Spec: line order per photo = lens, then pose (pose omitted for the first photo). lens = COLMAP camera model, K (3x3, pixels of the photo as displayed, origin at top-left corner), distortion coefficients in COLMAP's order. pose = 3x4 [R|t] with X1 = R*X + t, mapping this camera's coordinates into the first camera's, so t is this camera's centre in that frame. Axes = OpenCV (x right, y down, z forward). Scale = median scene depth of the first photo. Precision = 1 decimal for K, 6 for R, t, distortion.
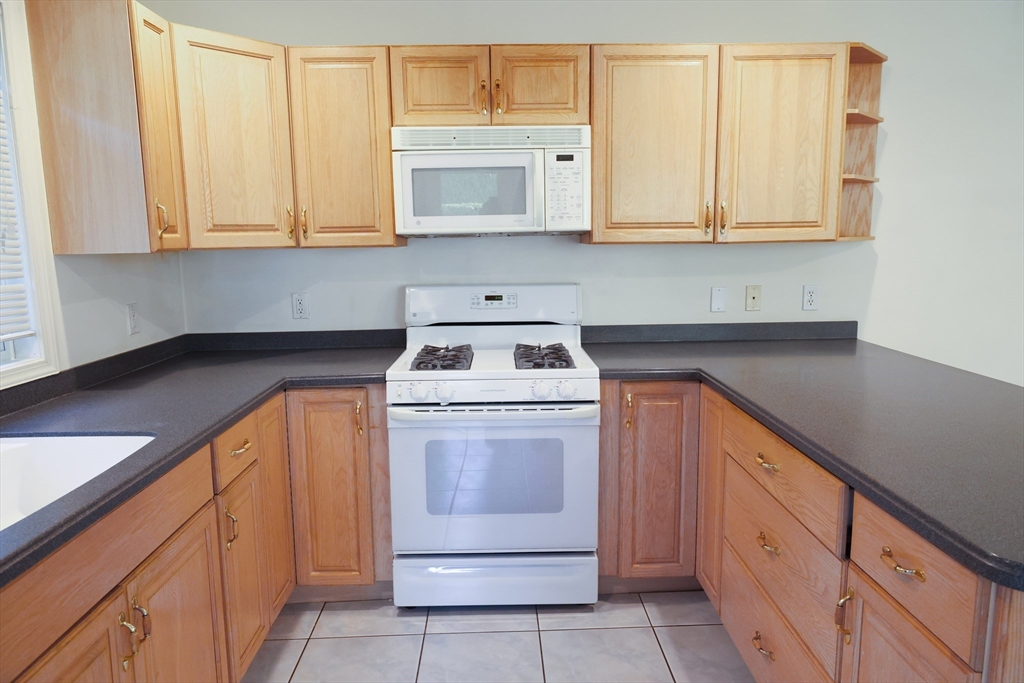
lens RADIAL K [[677.6, 0, 509.1], [0, 677.6, 338.4], [0, 0, 1]] dist [-0.017832, 0.006089]
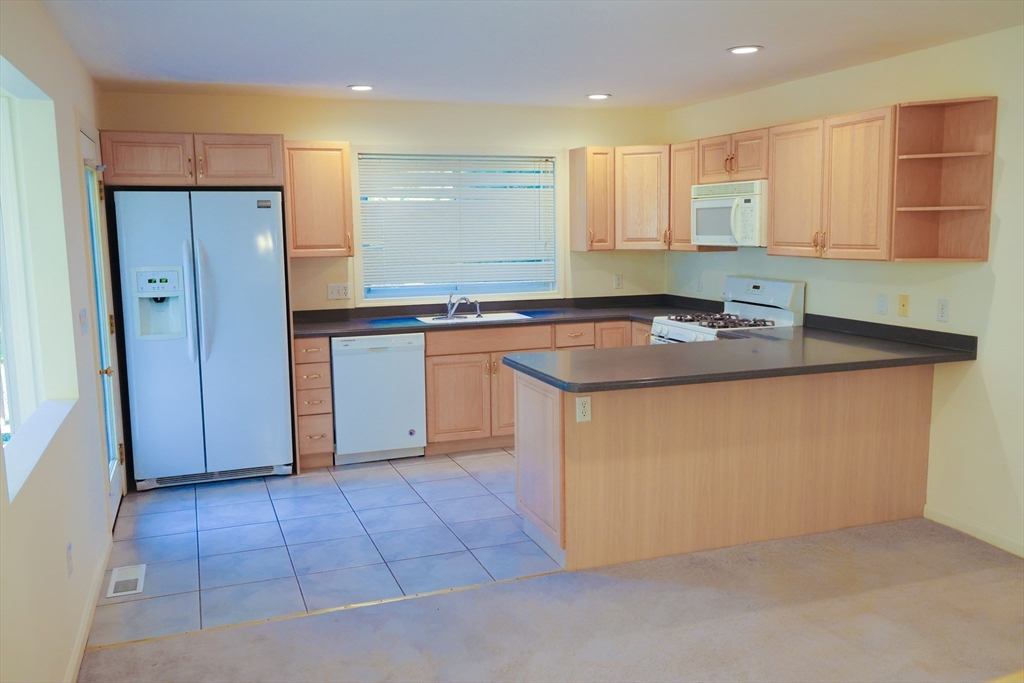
lens RADIAL K [[882.8, 0, 512.3], [0, 882.8, 334.0], [0, 0, 1]] dist [0.045887, 0.005232]
pose [[0.317673, 0.128572, -0.939443, 1.904122], [-0.131858, 0.987128, 0.090511, -0.071885], [0.938988, 0.095121, 0.330537, -0.187079]]
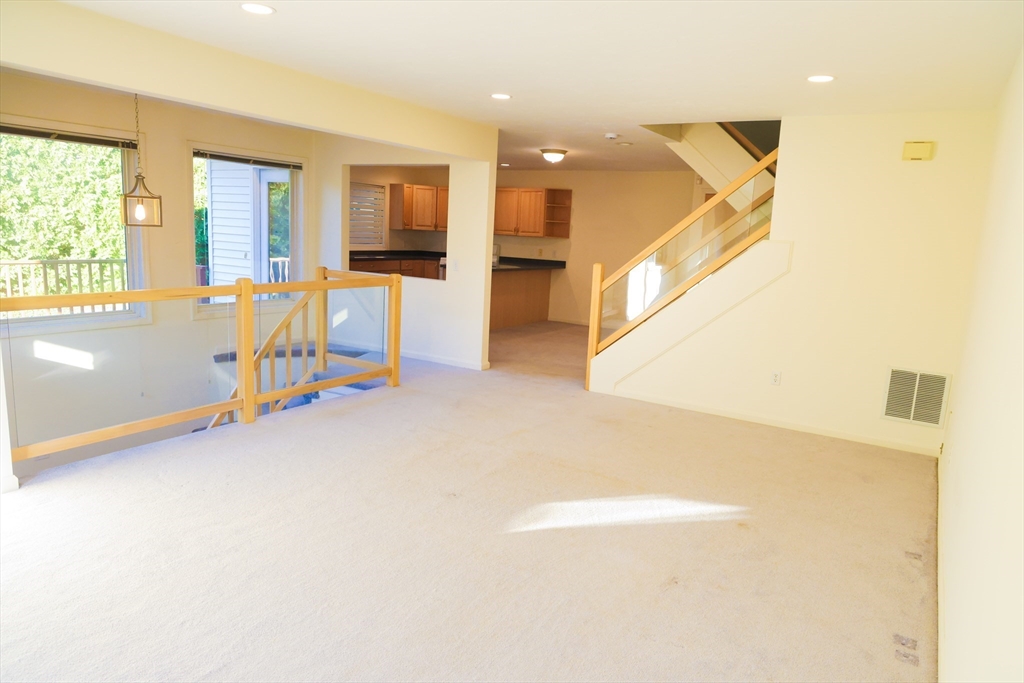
lens RADIAL K [[677.6, 0, 514.3], [0, 677.6, 343.6], [0, 0, 1]] dist [-0.017832, 0.006089]
pose [[0.839081, 0.144930, -0.524346, 2.624853], [-0.142285, 0.988774, 0.045609, 0.329492], [0.525070, 0.036337, 0.850283, -2.547915]]
